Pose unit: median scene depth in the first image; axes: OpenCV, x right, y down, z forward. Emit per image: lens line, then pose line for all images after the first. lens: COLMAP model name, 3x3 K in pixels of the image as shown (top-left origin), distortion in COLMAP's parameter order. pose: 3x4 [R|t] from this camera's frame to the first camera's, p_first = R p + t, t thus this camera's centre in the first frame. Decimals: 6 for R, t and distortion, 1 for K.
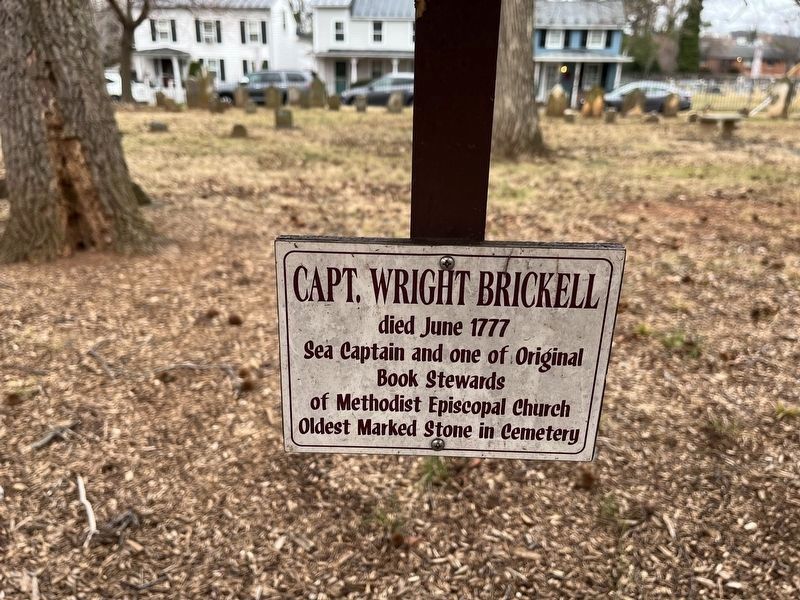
lens RADIAL K [[574.9, 0, 400.0], [0, 574.9, 300.0], [0, 0, 1]] dist [0.053951, -0.083453]
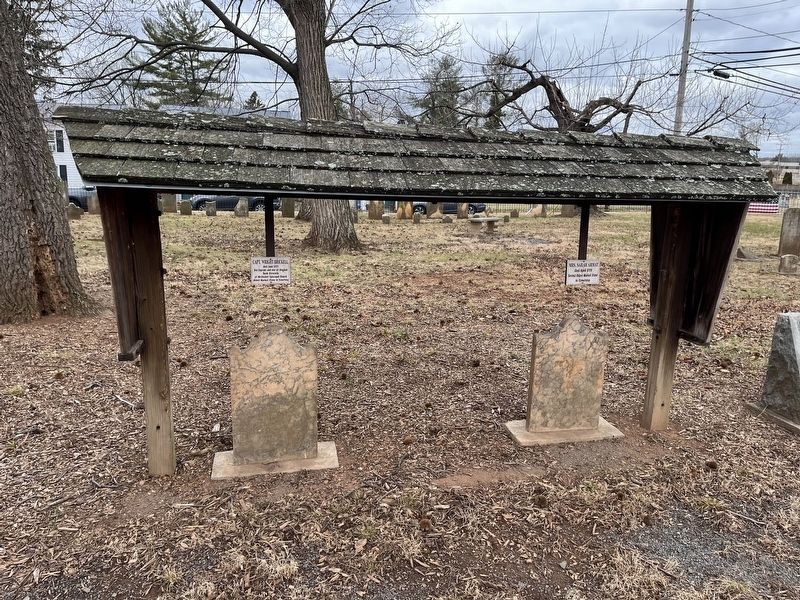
lens RADIAL K [[574.9, 0, 400.0], [0, 574.9, 300.0], [0, 0, 1]] dist [0.053951, -0.083453]
pose [[0.965825, -0.048030, 0.254704, -0.027942], [0.087974, 0.985091, -0.147836, 0.197775], [-0.243807, 0.165191, 0.955652, -0.762875]]
